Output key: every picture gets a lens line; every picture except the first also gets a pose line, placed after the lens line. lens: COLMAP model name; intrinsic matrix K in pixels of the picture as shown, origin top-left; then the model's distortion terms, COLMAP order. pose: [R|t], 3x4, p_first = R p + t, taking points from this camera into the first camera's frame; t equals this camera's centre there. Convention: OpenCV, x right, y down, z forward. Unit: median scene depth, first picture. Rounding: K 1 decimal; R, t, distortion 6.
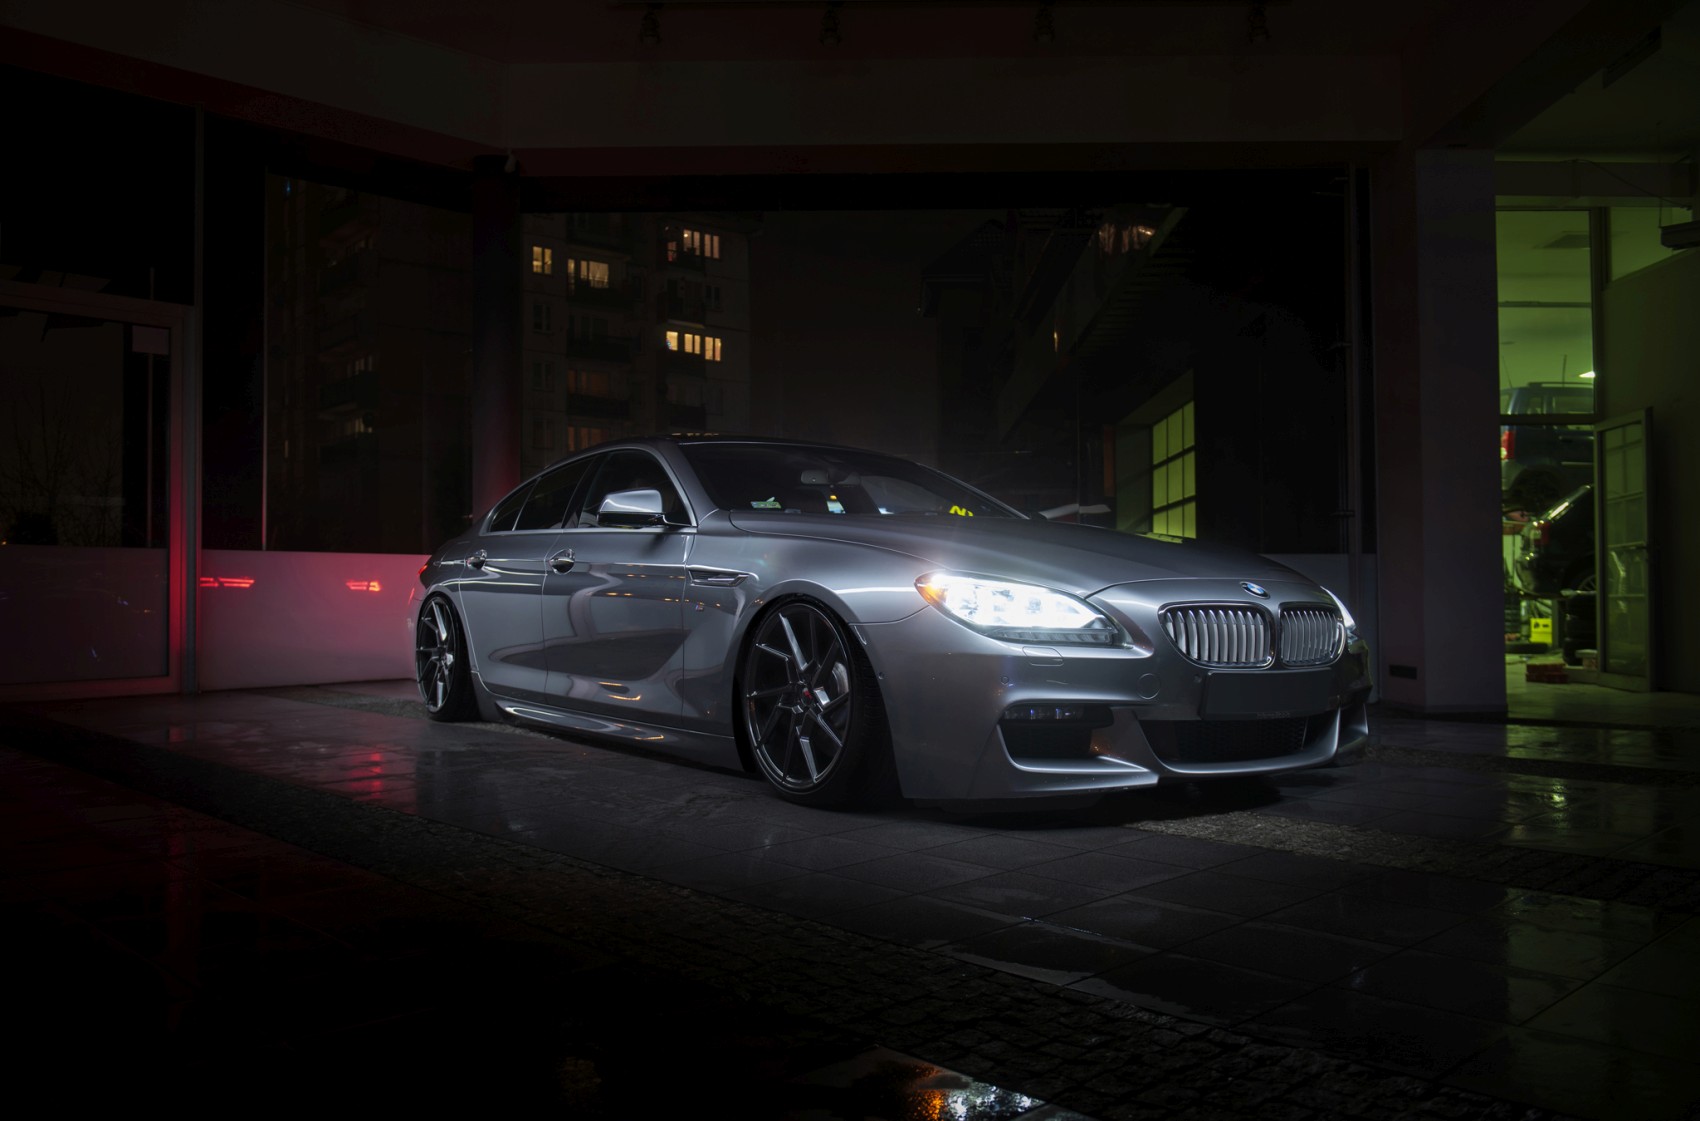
lens RADIAL K [[1355.8, 0, 850.0], [0, 1355.8, 560.5], [0, 0, 1]] dist [0.002632, -0.004920]
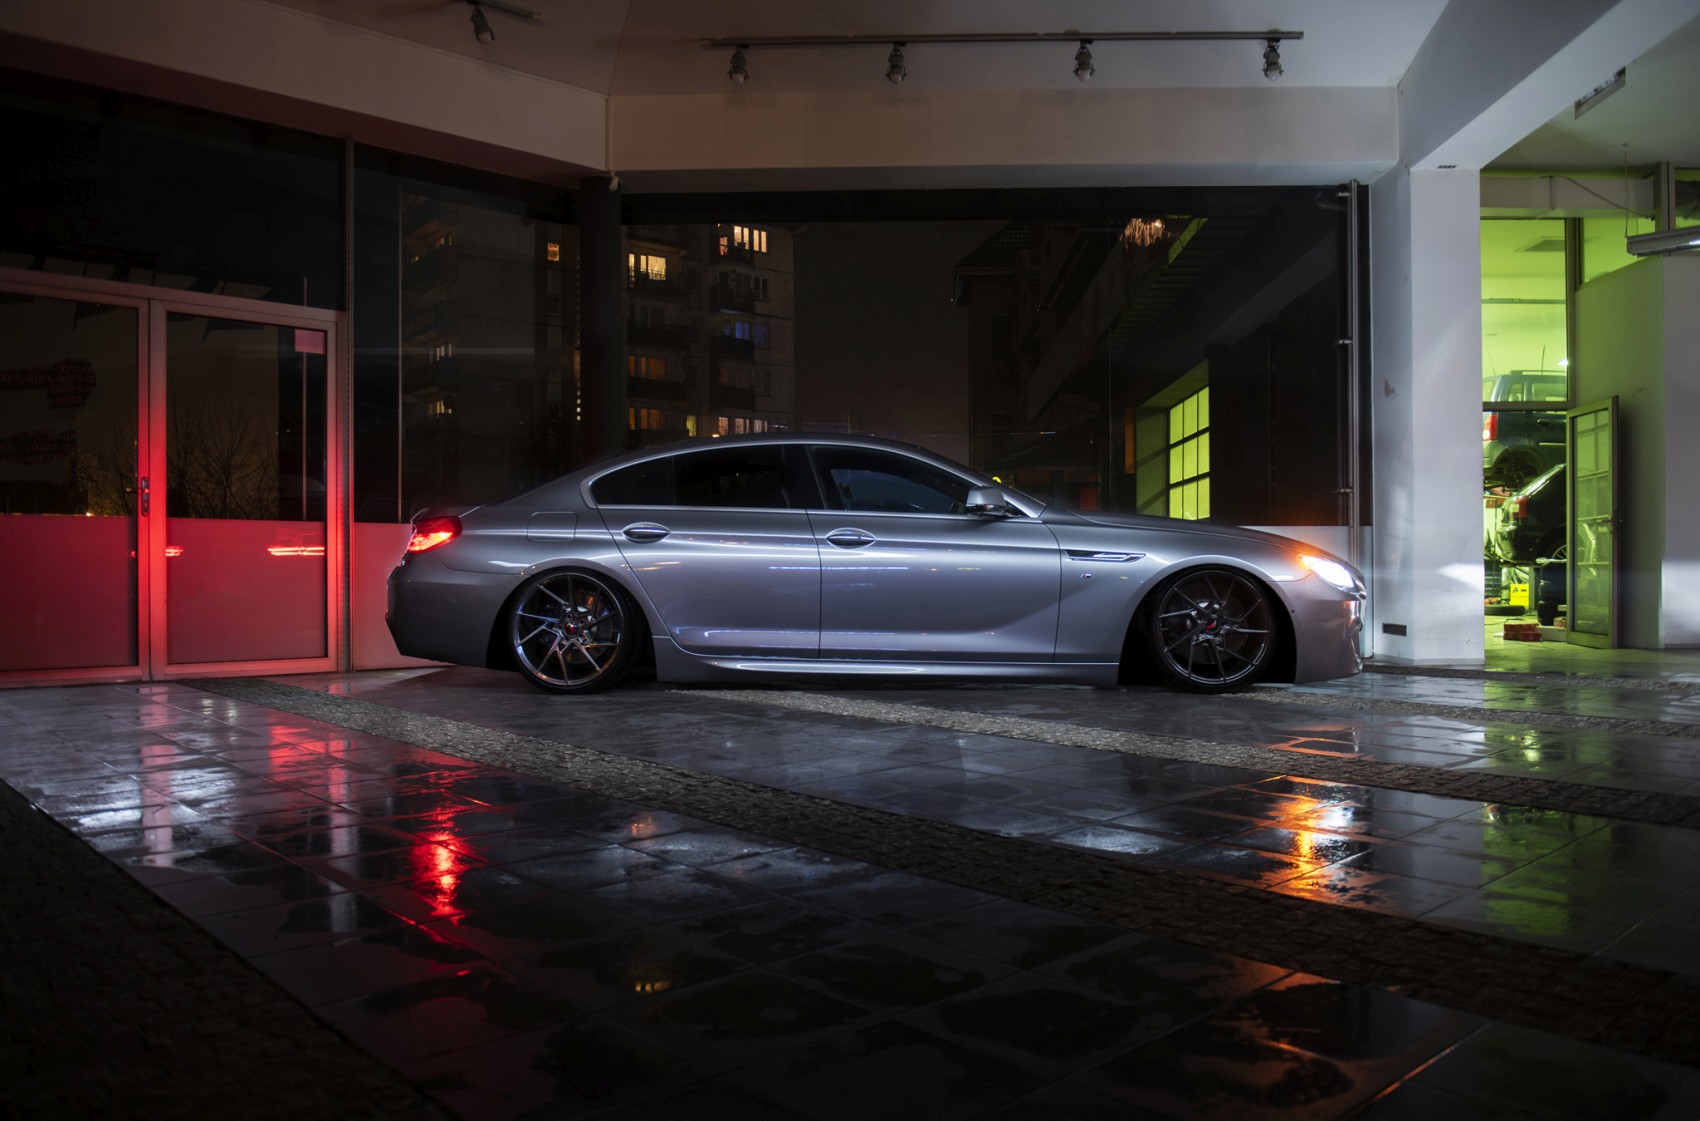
lens RADIAL K [[1268.6, 0, 850.0], [0, 1268.6, 560.5], [0, 0, 1]] dist [-0.029901, 0.006503]
pose [[0.999789, 0.001069, -0.020514, -0.019429], [-0.000559, 0.999691, 0.024842, -0.001772], [0.020534, -0.024825, 0.999481, -0.045980]]
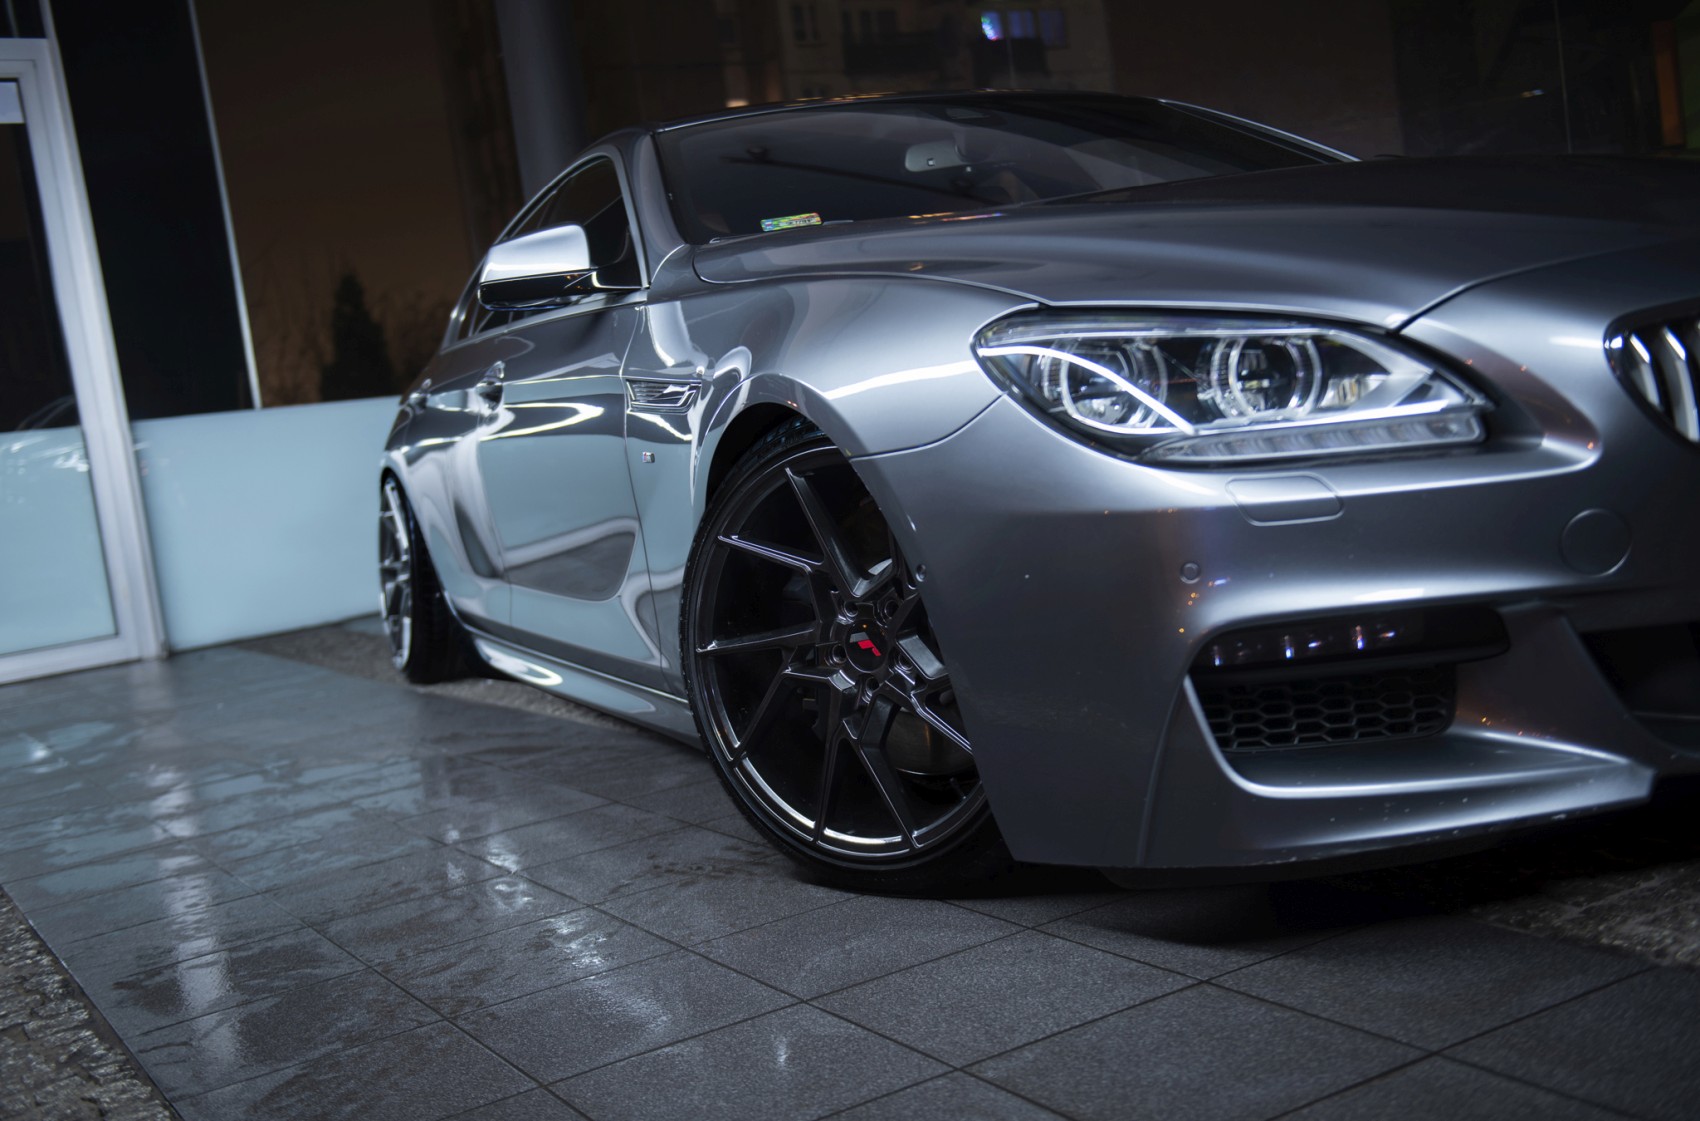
lens RADIAL K [[1941.6, 0, 850.0], [0, 1941.6, 560.5], [0, 0, 1]] dist [0.138834, 0.000190]
pose [[0.967529, -0.111347, -0.226914, 0.034335], [0.137434, 0.985187, 0.102564, 0.003303], [0.212133, -0.130419, 0.968499, 0.102636]]
